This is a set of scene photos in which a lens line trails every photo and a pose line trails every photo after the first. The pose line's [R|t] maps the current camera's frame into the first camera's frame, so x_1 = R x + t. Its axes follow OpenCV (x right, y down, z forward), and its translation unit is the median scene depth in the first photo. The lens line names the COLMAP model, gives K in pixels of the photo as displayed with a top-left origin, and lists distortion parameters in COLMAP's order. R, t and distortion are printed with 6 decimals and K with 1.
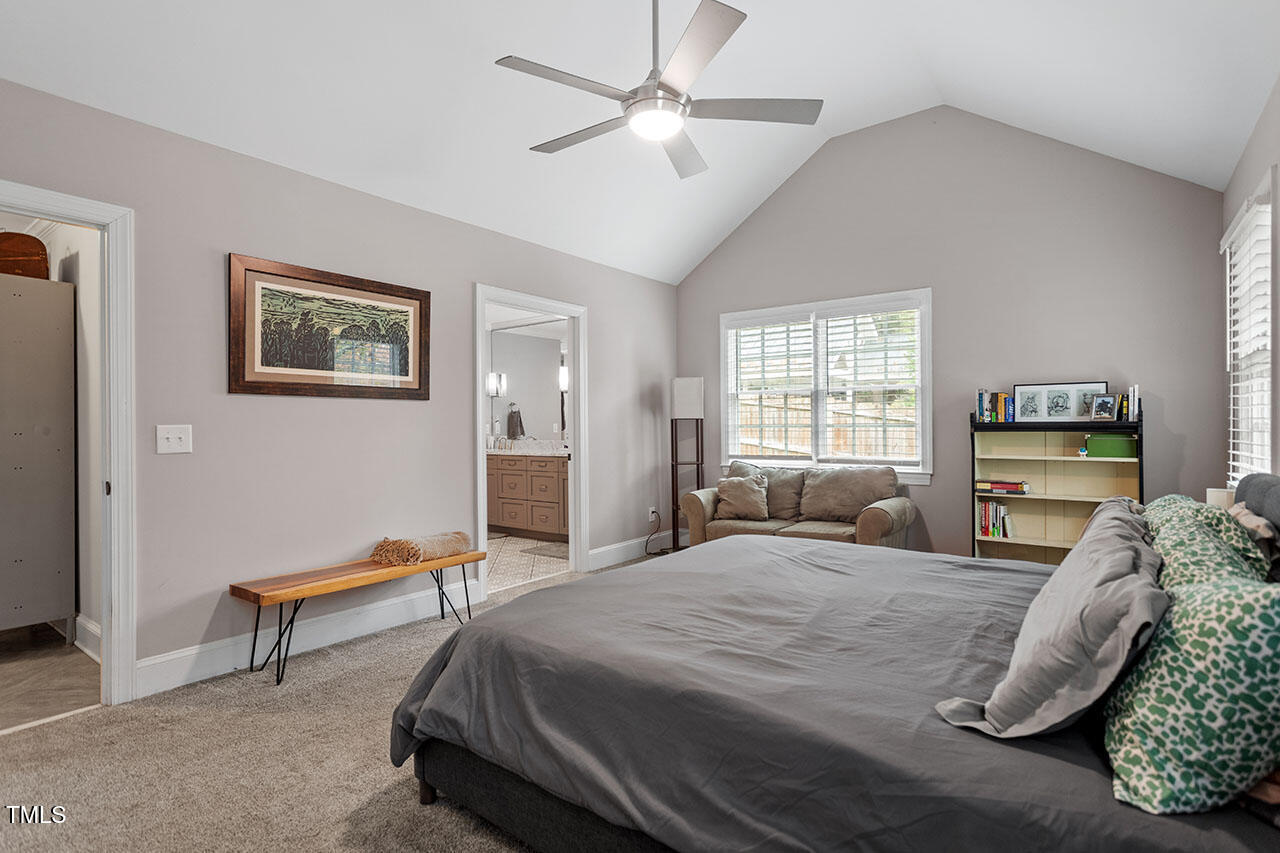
lens RADIAL K [[621.5, 0, 637.7], [0, 621.5, 425.2], [0, 0, 1]] dist [0.004848, 0.000970]
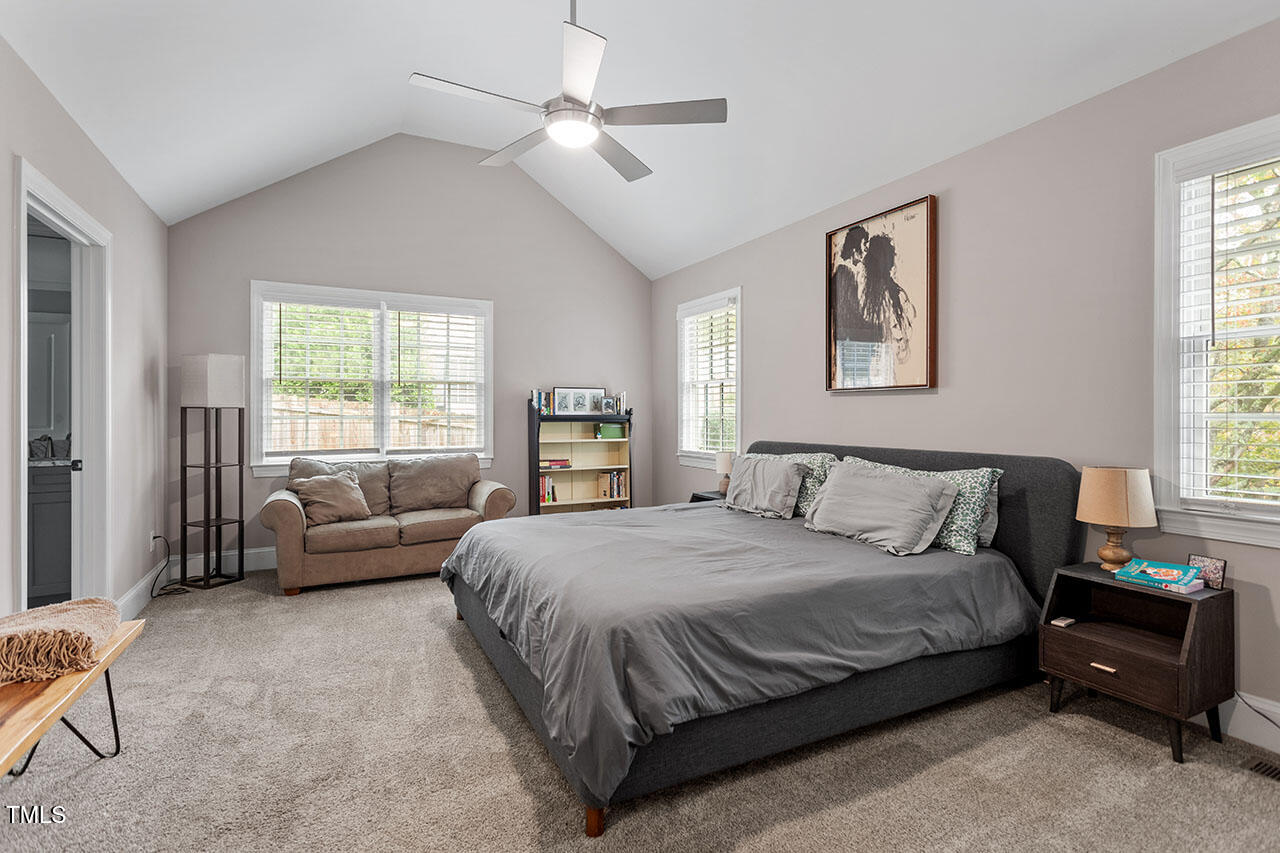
lens RADIAL K [[621.5, 0, 642.4], [0, 621.5, 417.3], [0, 0, 1]] dist [0.004848, 0.000970]
pose [[0.427341, 0.003980, 0.904082, -0.526093], [-0.001671, 0.999992, -0.003613, 0.004645], [-0.904089, 0.000034, 0.427345, 0.261434]]
